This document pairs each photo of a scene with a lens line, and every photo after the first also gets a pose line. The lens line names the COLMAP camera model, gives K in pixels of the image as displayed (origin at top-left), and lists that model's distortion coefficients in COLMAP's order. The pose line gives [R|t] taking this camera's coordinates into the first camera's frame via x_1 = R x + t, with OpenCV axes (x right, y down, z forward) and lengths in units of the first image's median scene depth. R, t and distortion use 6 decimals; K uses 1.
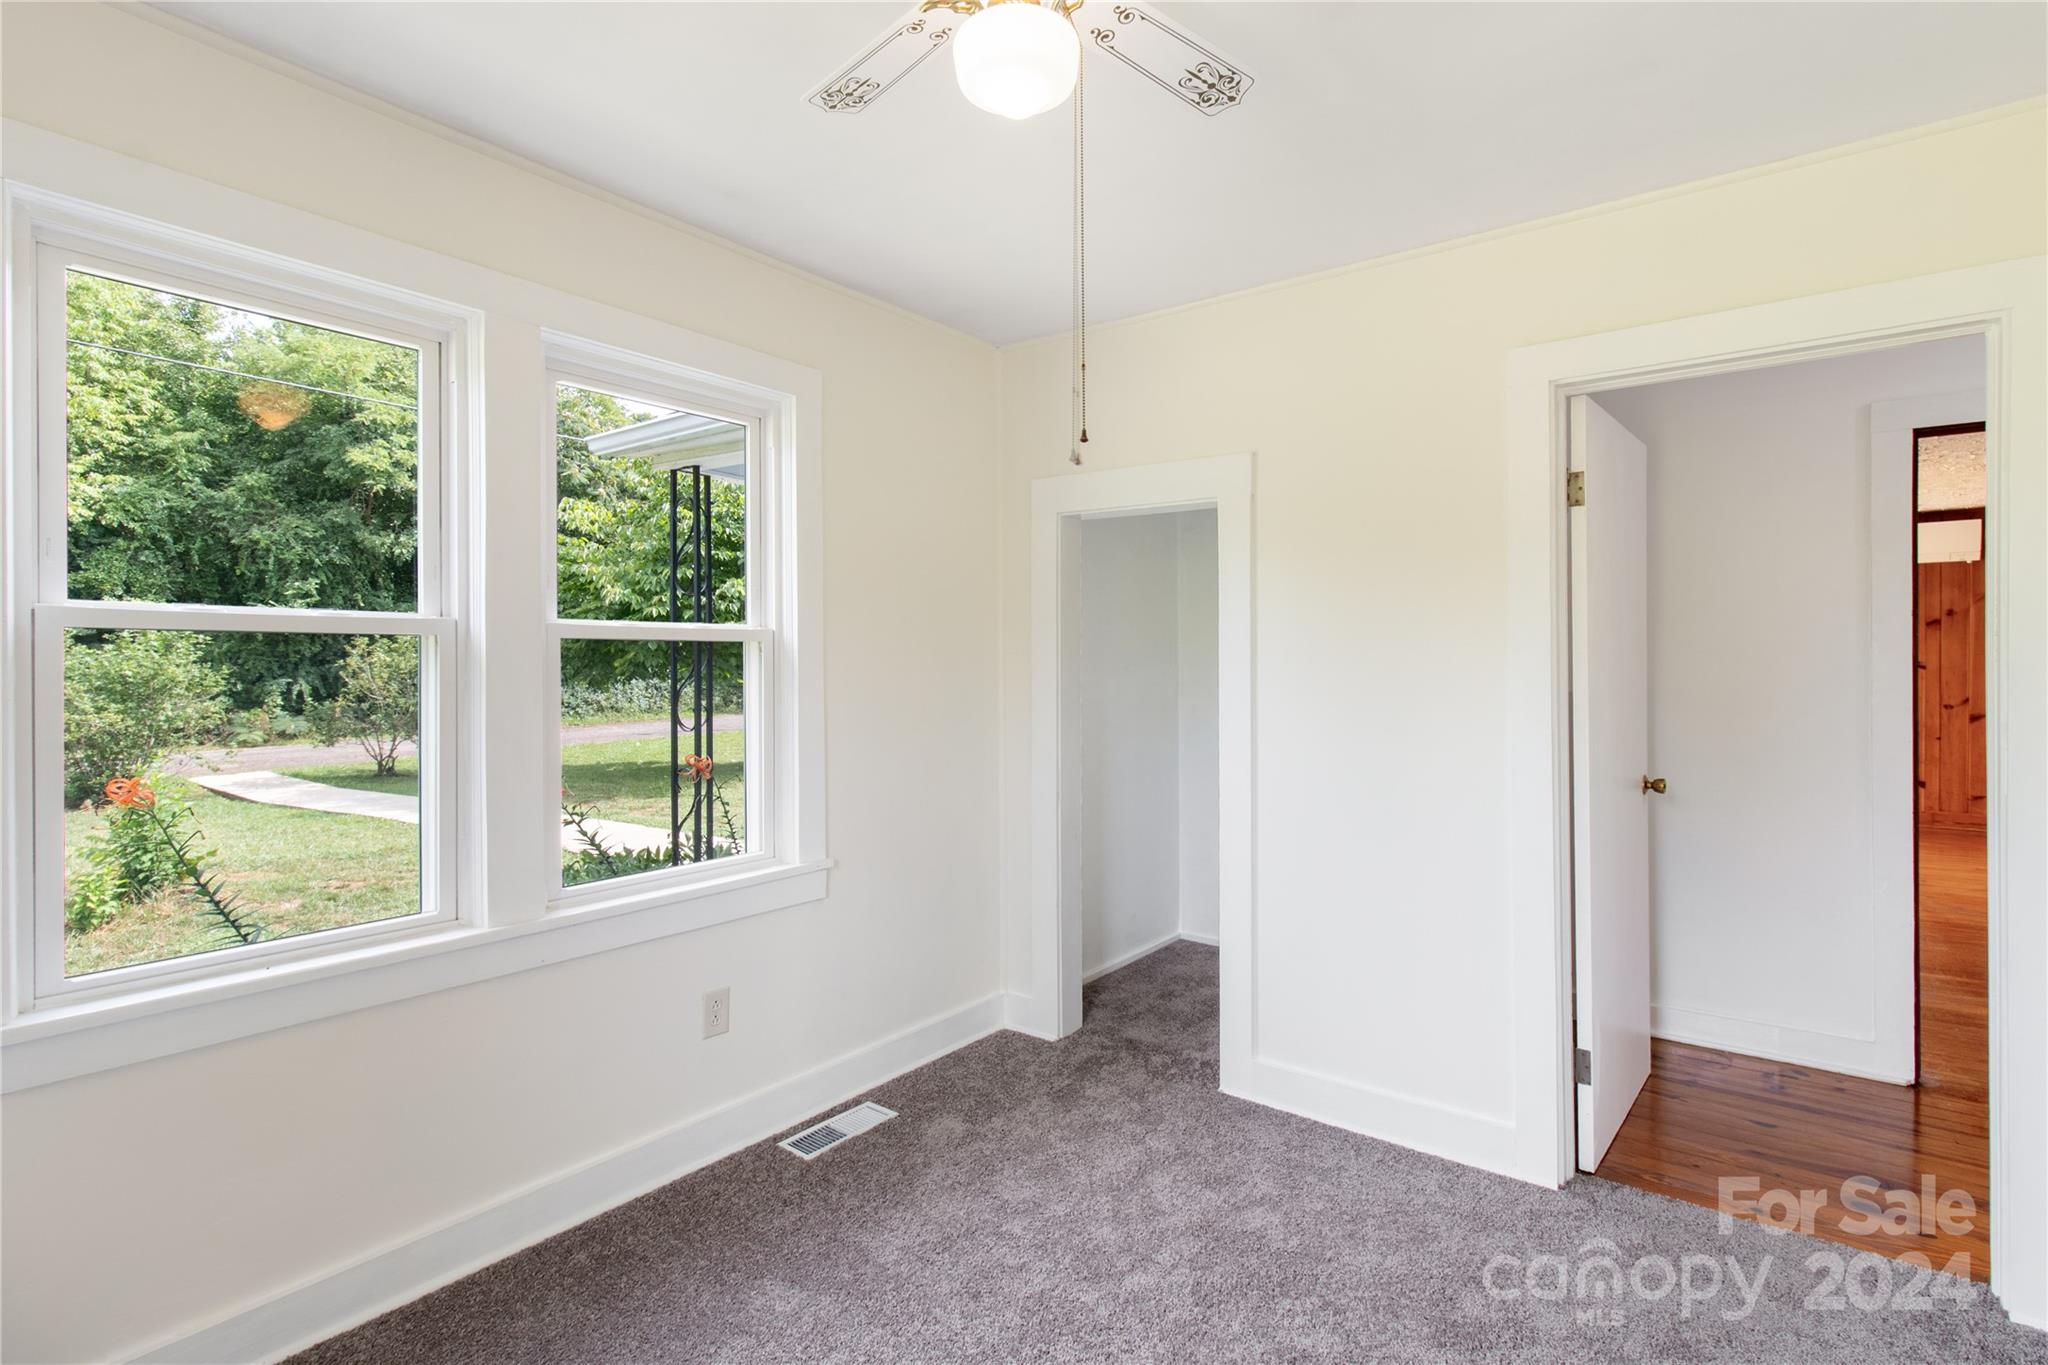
lens RADIAL K [[979.3, 0, 1030.4], [0, 979.3, 646.5], [0, 0, 1]] dist [-0.000281, -0.000647]
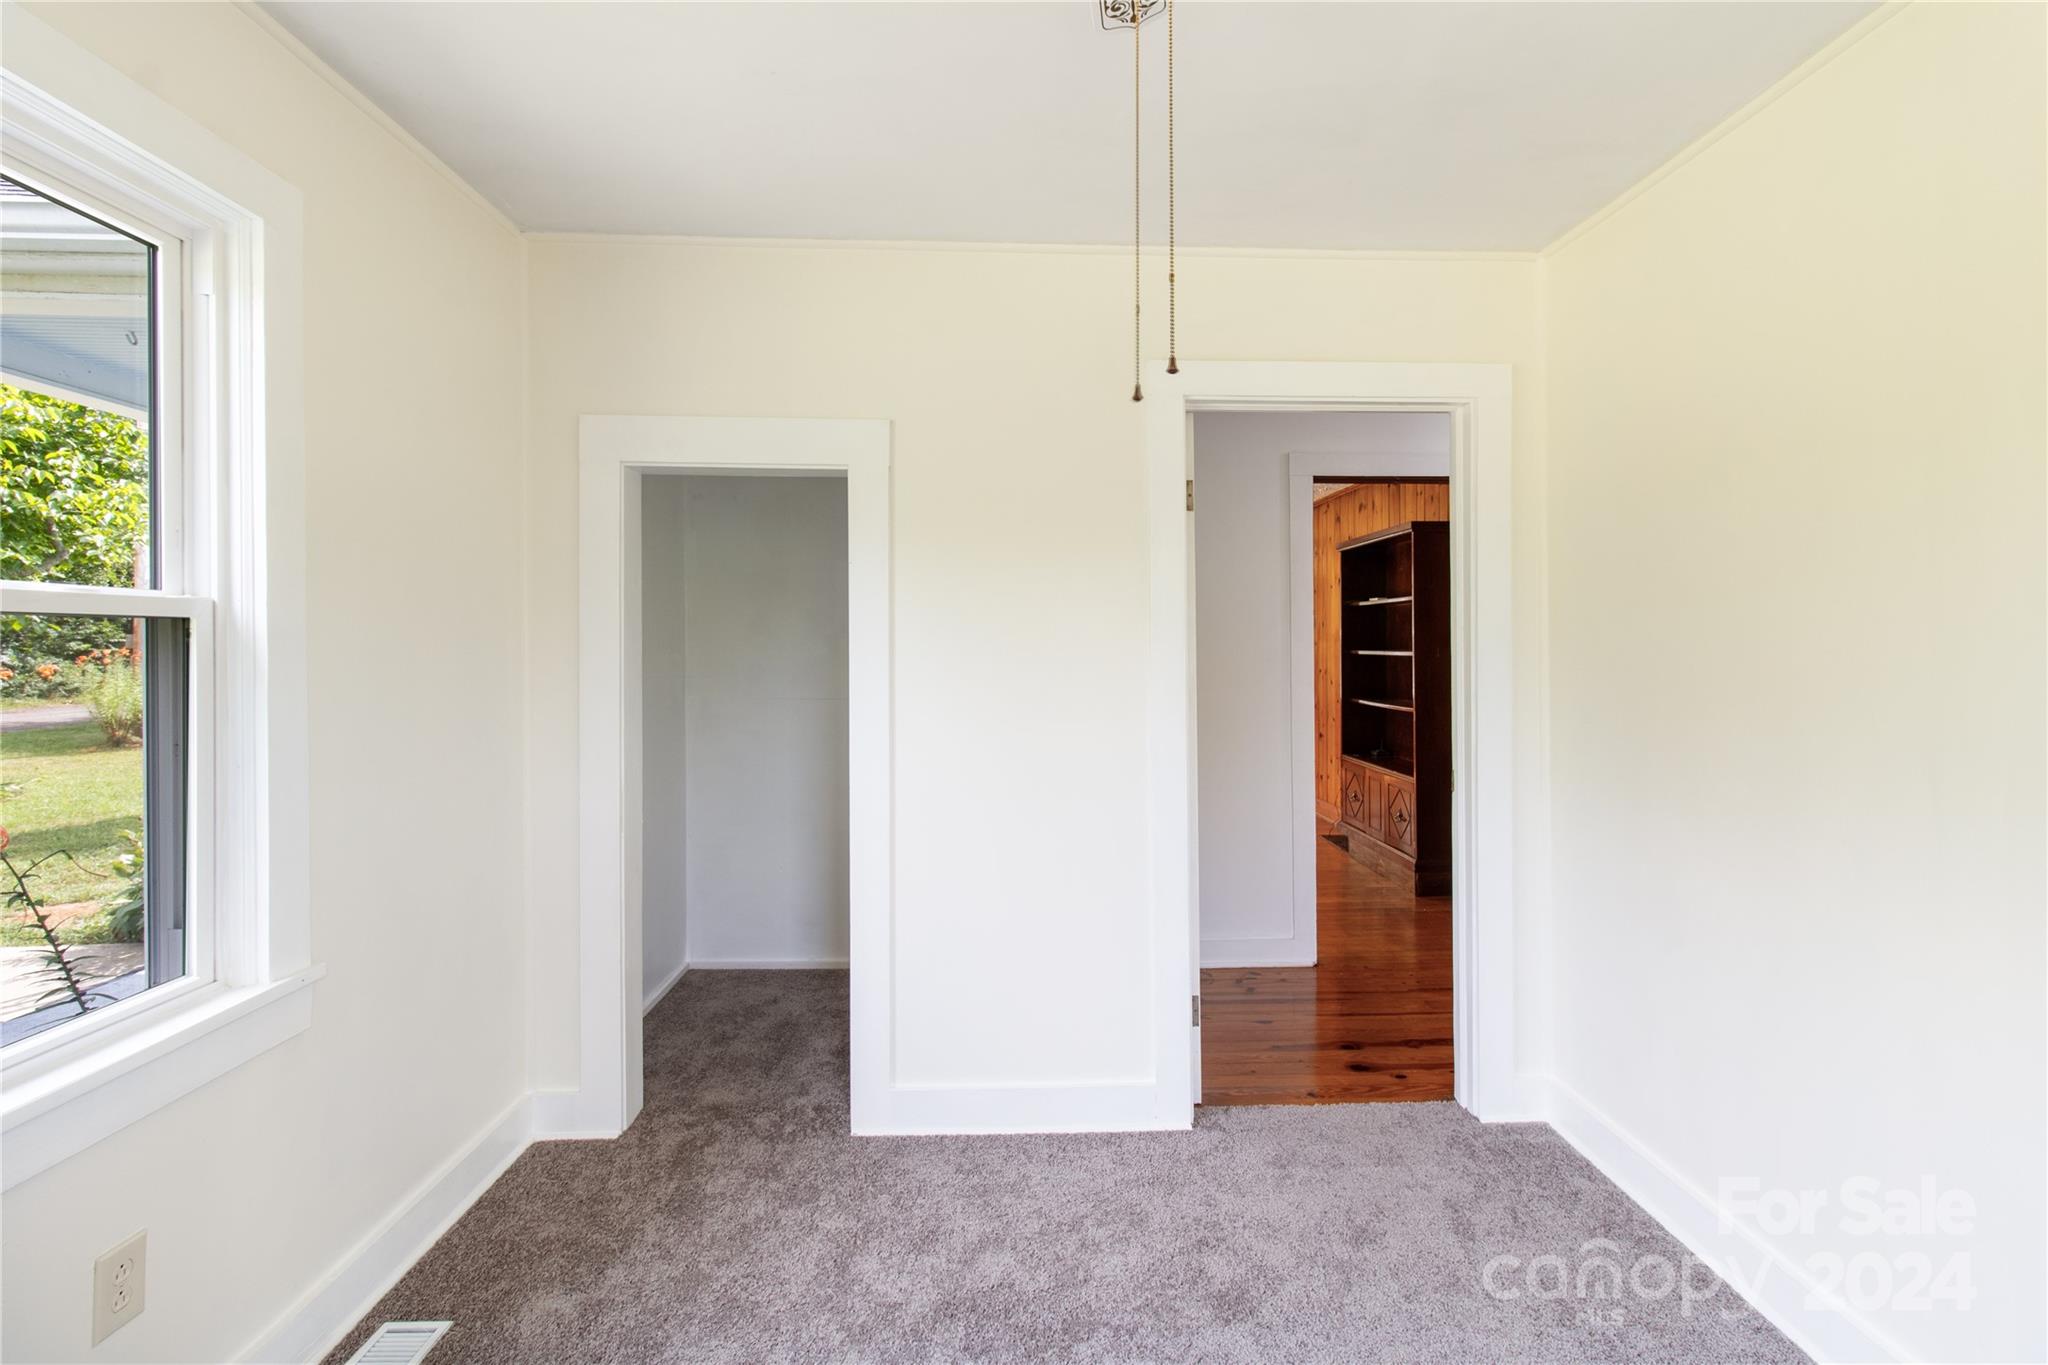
lens RADIAL K [[965.9, 0, 1030.4], [0, 965.9, 629.5], [0, 0, 1]] dist [-0.001192, -0.000946]
pose [[0.772631, 0.011043, 0.634760, -0.247603], [-0.008462, 0.999939, -0.007096, 0.001490], [-0.634799, 0.000111, 0.772677, 0.228088]]
